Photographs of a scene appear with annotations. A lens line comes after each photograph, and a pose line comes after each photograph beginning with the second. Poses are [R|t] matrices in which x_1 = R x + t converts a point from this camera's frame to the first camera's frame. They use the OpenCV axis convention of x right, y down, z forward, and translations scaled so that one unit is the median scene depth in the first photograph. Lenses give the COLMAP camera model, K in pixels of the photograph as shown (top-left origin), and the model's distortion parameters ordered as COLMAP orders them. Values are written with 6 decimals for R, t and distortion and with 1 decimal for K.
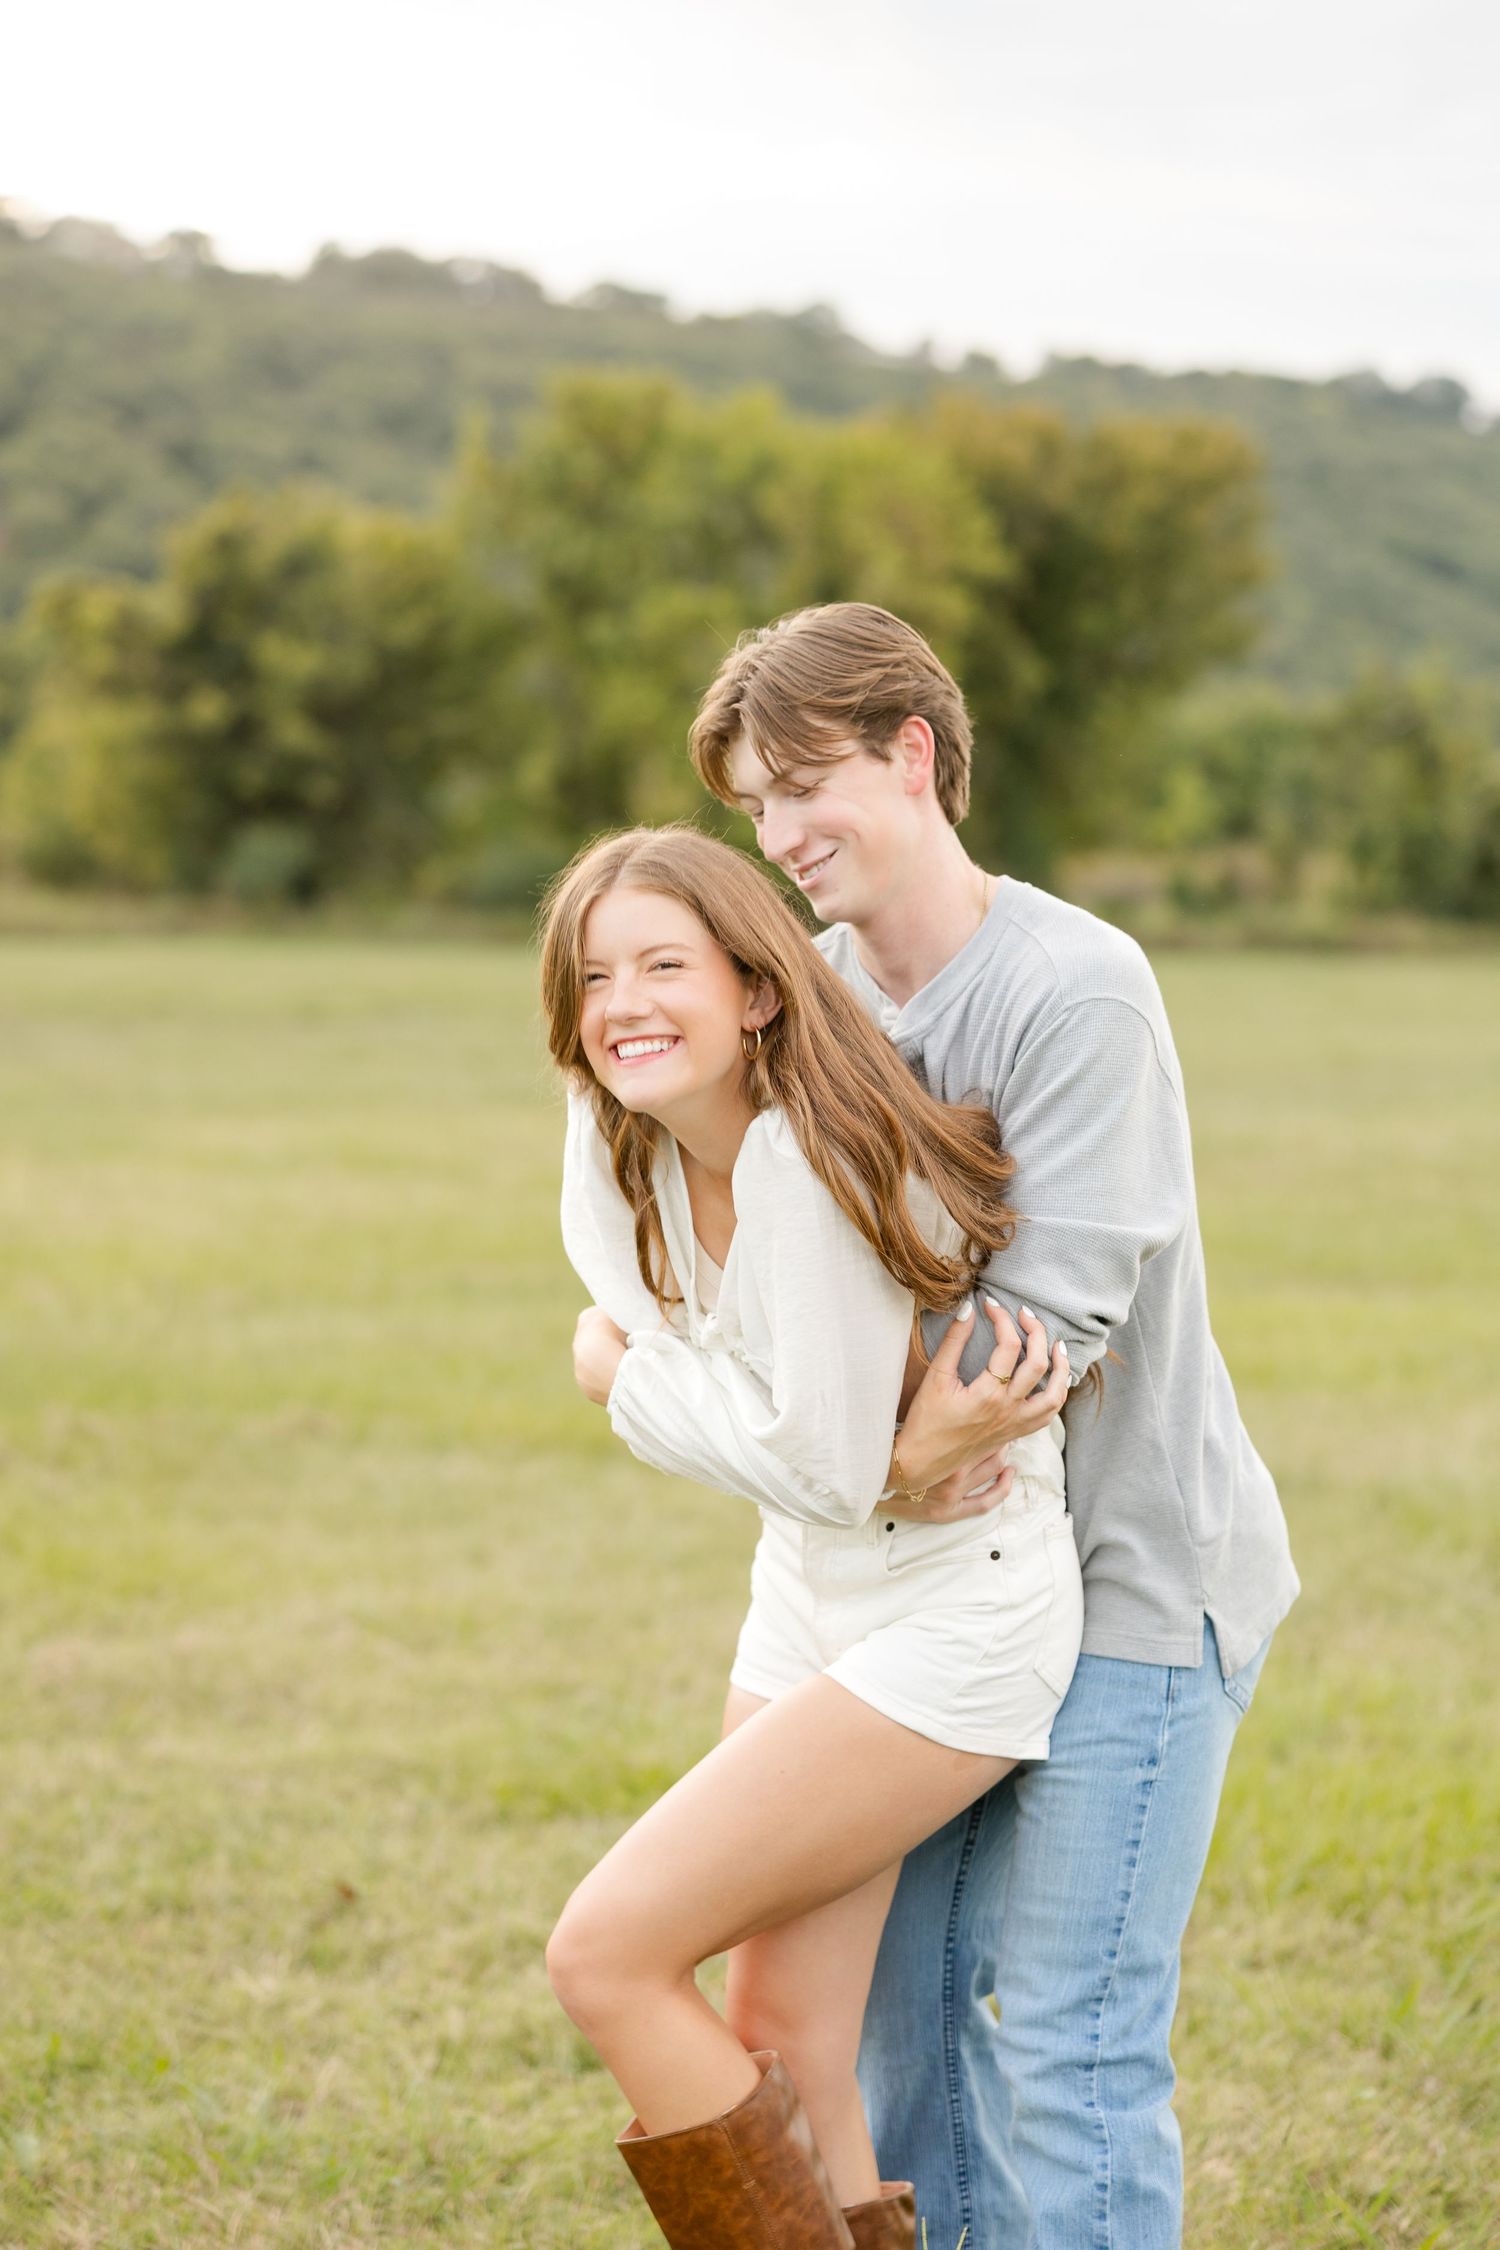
lens RADIAL K [[4397.2, 0, 736.1], [0, 4397.2, 1140.3], [0, 0, 1]] dist [0.129095, 0.000000]
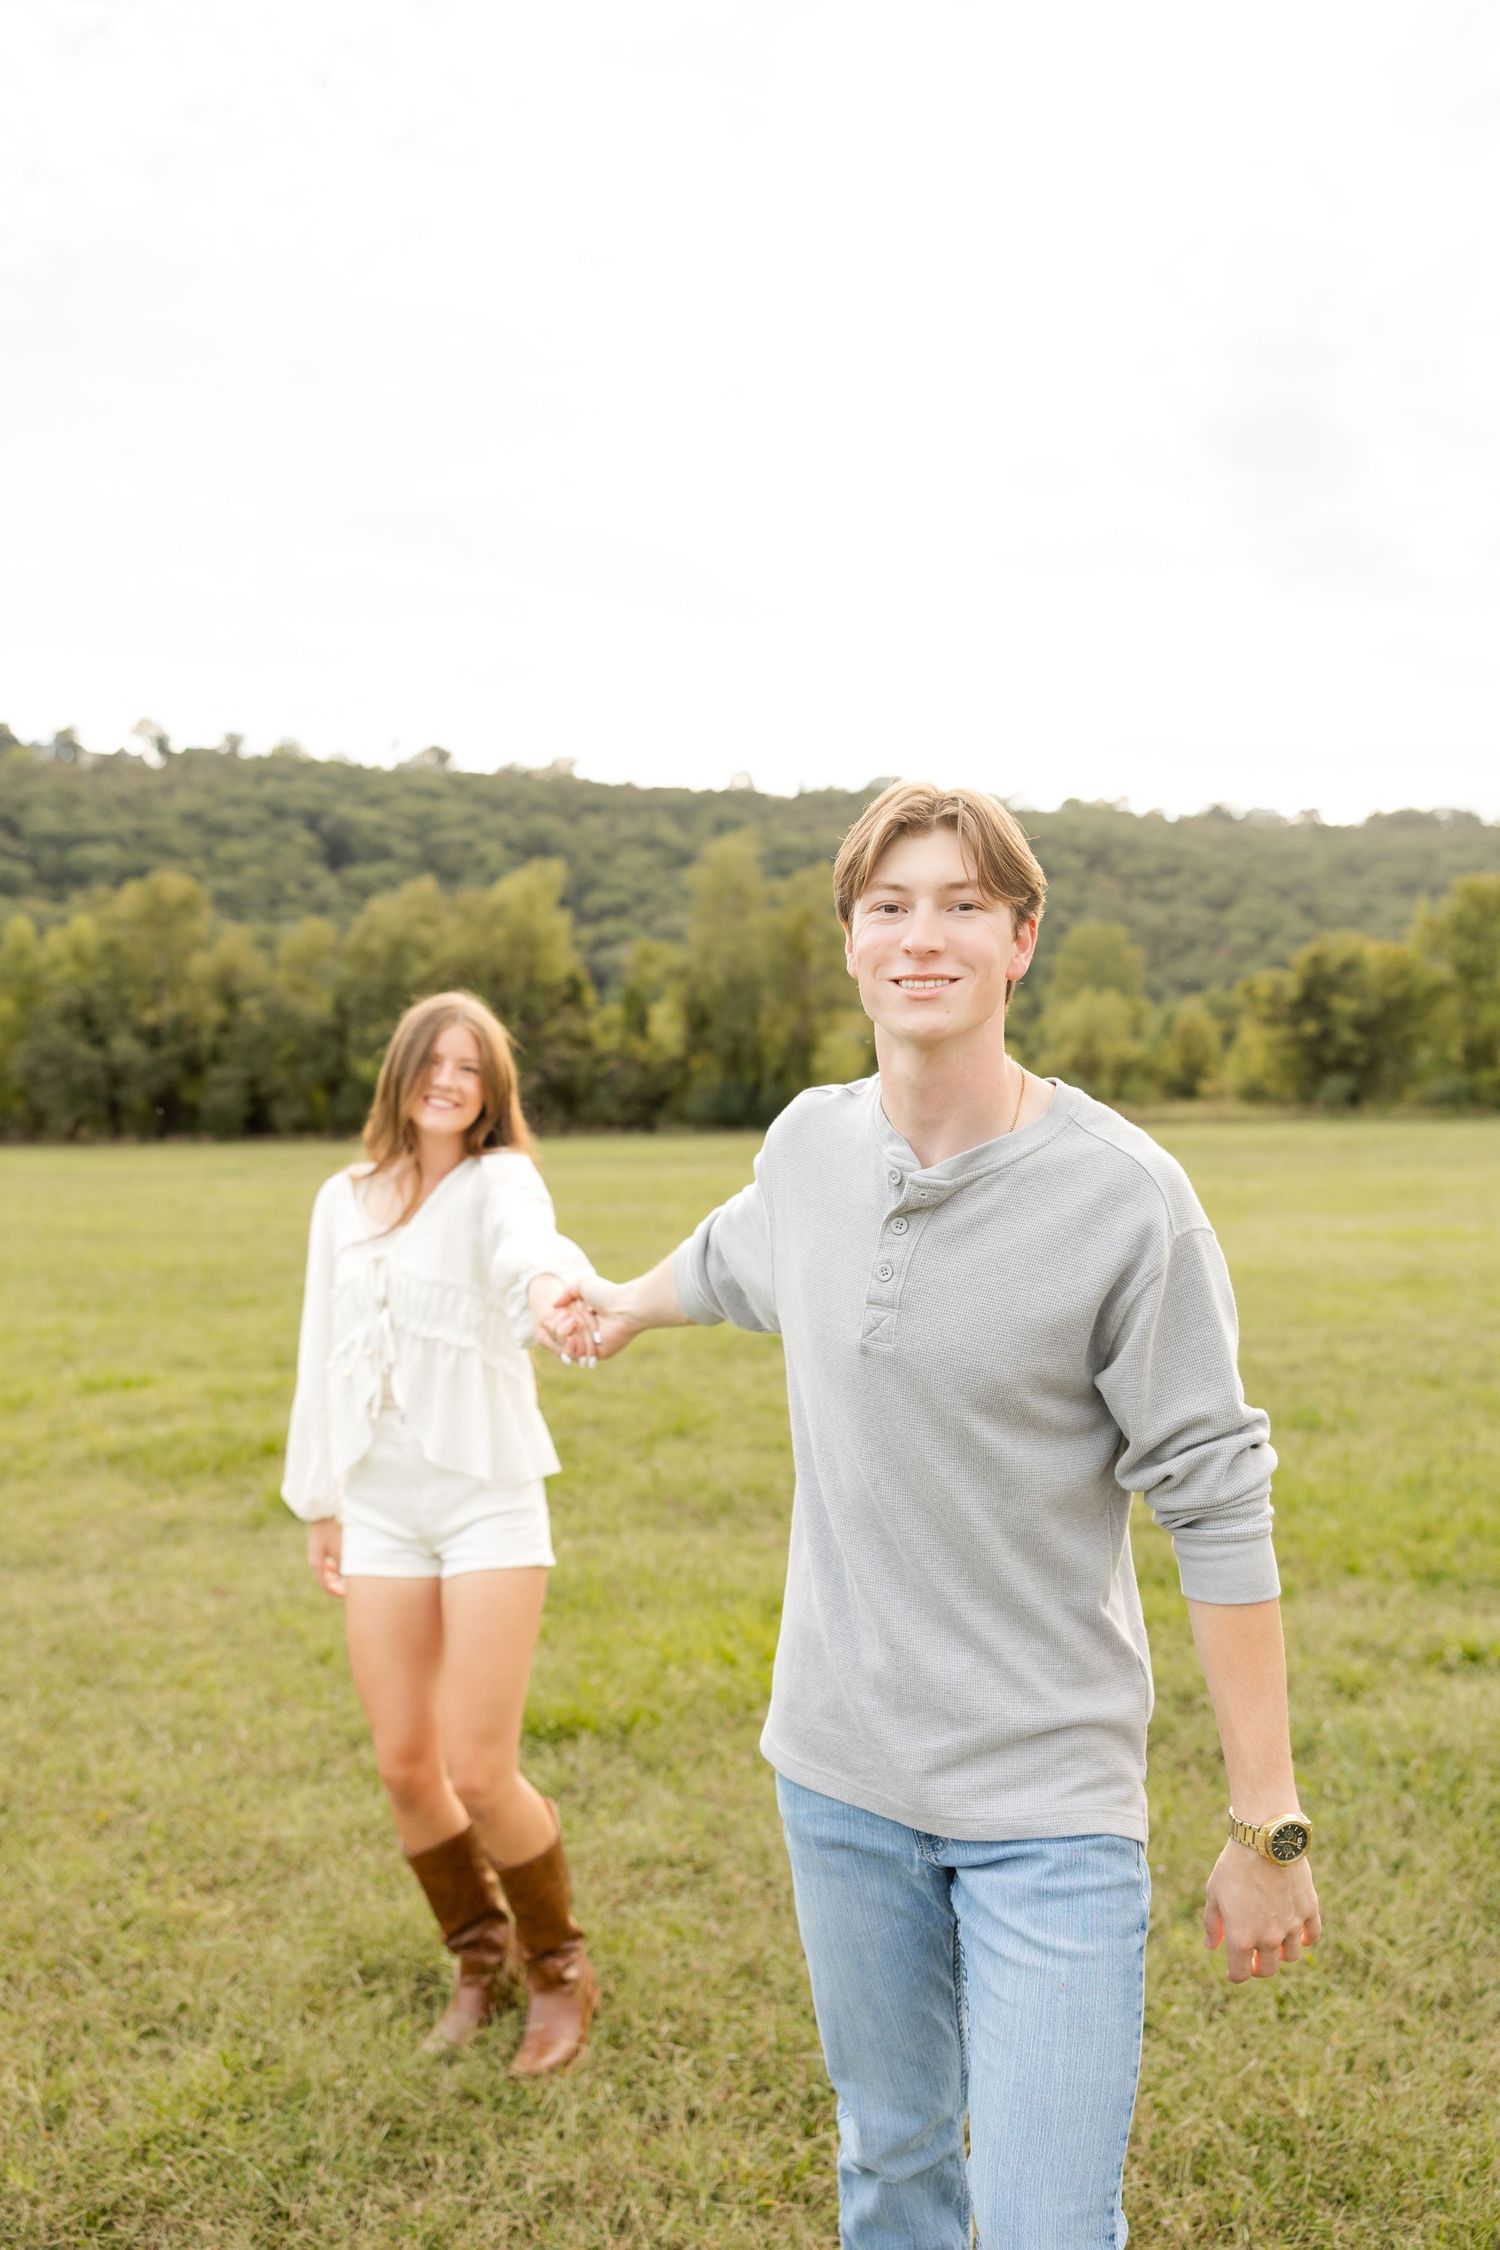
lens RADIAL K [[1978.1, 0, 752.7], [0, 1978.1, 1104.0], [0, 0, 1]] dist [0.002084, 0.007817]
pose [[0.919848, -0.034333, -0.390770, 0.019913], [0.010782, 0.997999, -0.062305, 0.008393], [0.392127, 0.053097, 0.918377, -0.110467]]
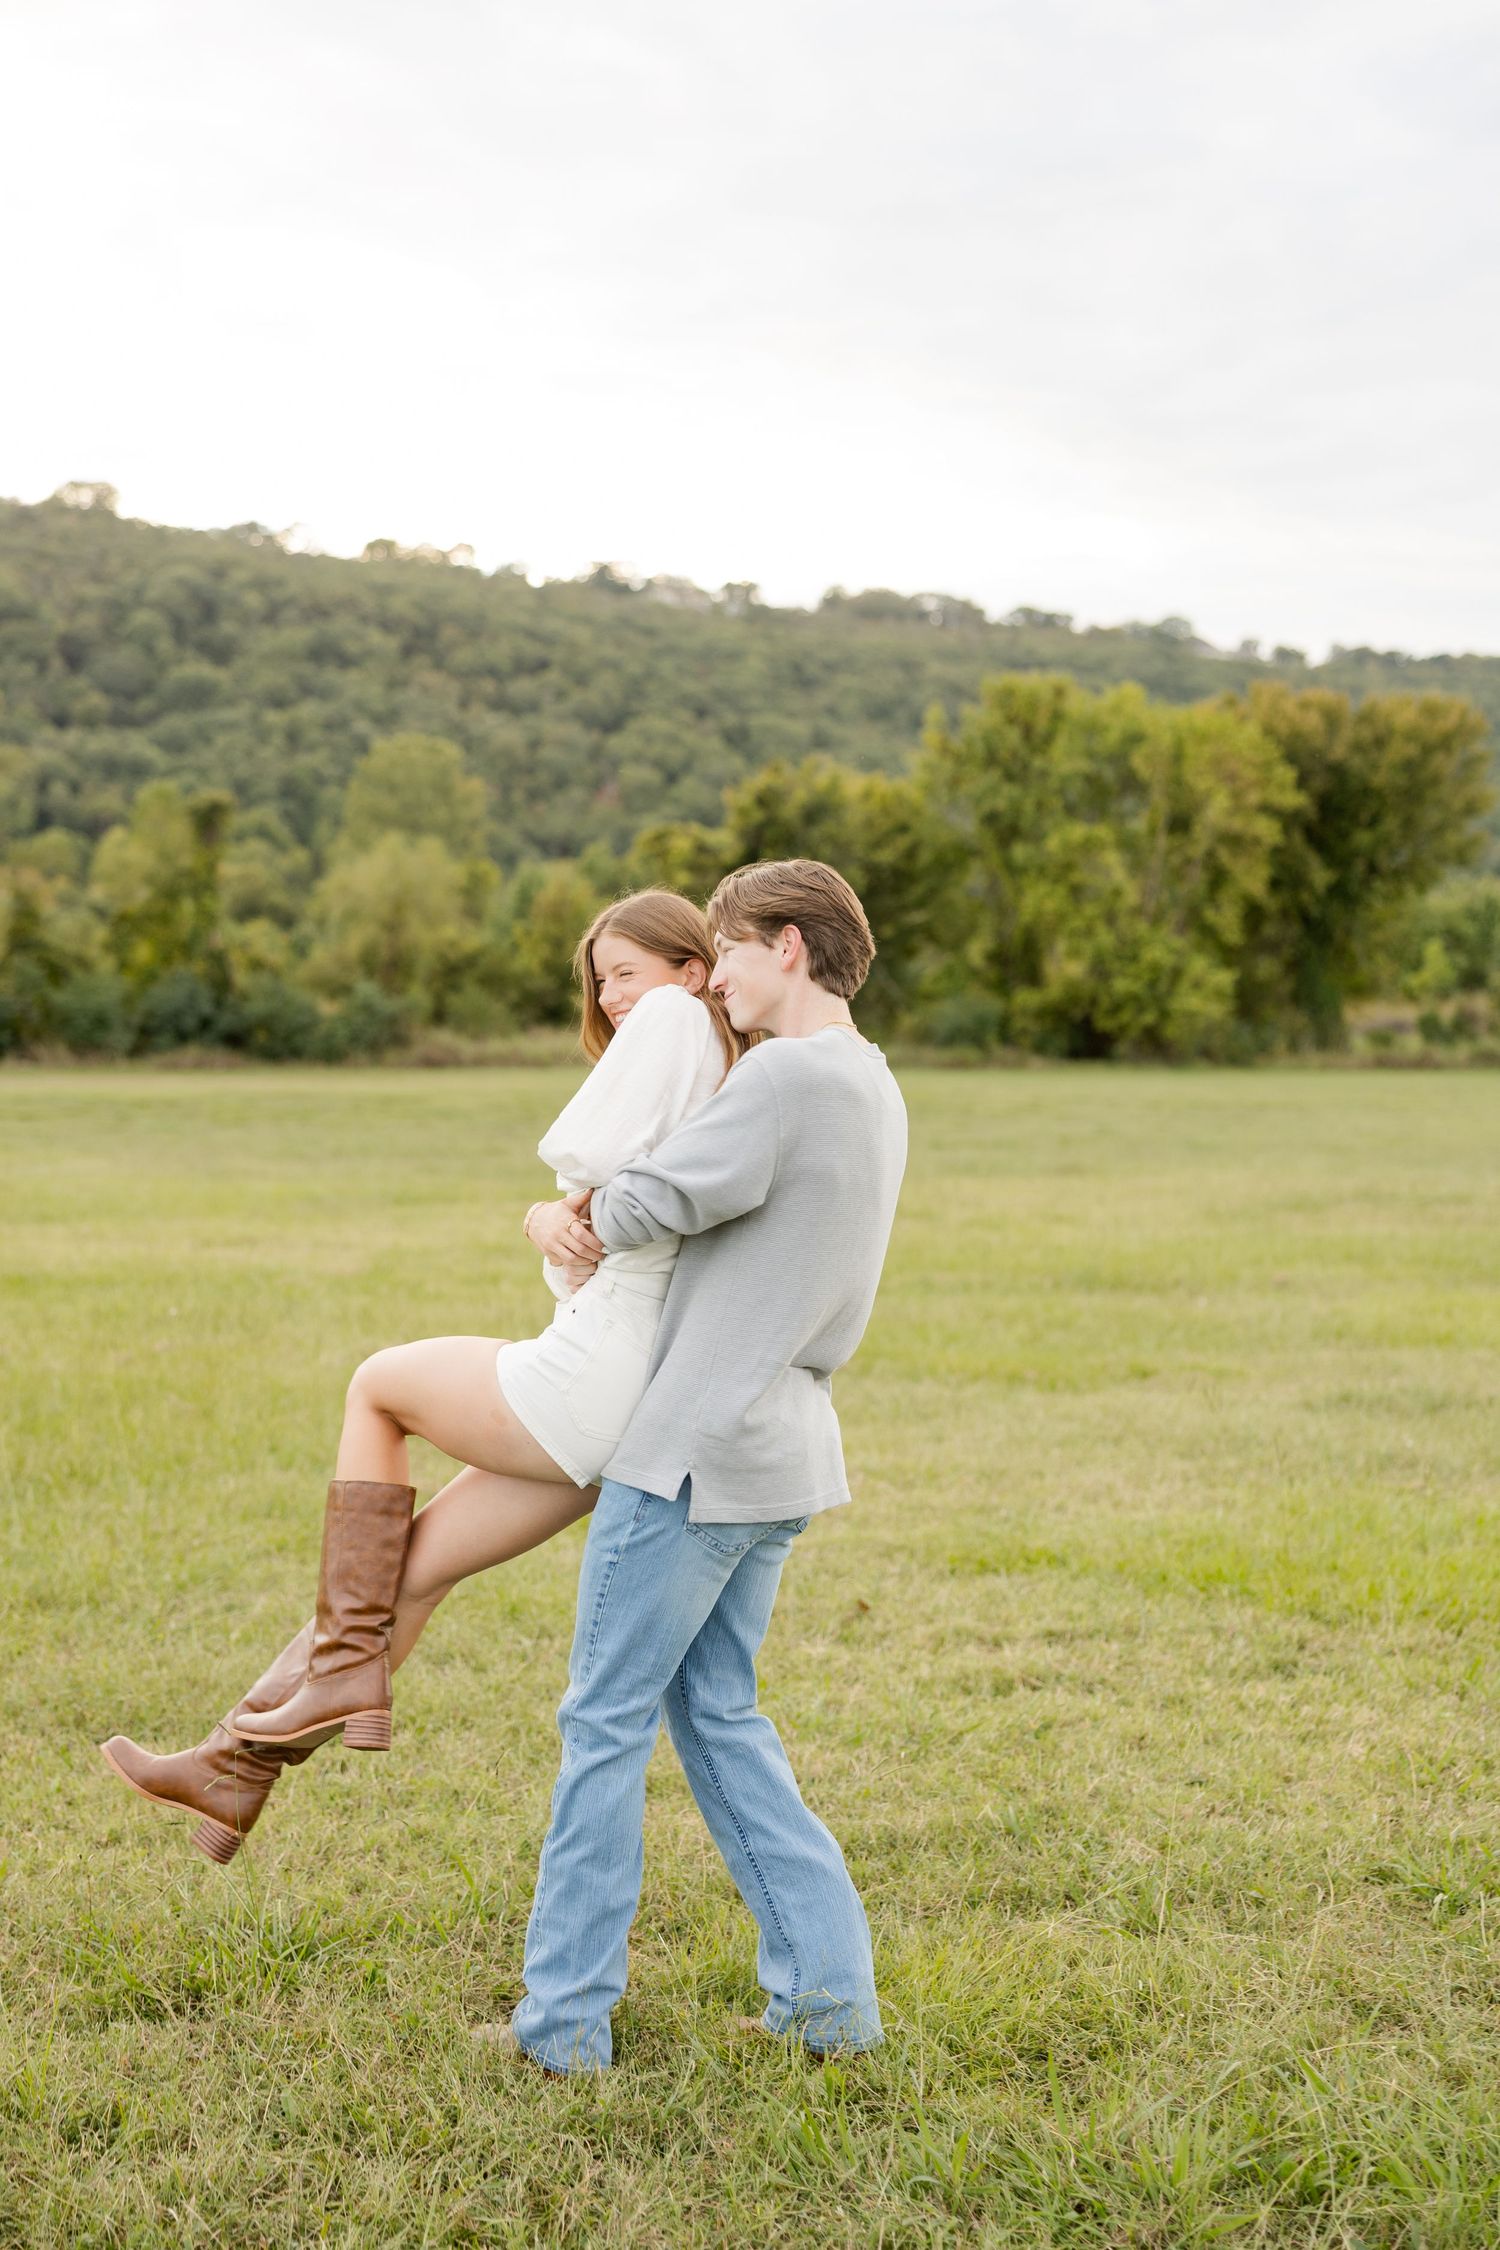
lens RADIAL K [[3012.0, 0, 745.1], [0, 3012.0, 1334.6], [0, 0, 1]] dist [0.033958, 0.000000]
pose [[0.992489, -0.001172, -0.122332, 0.000850], [0.006488, 0.999051, 0.043062, 0.000876], [0.122165, -0.043533, 0.991555, -0.013441]]
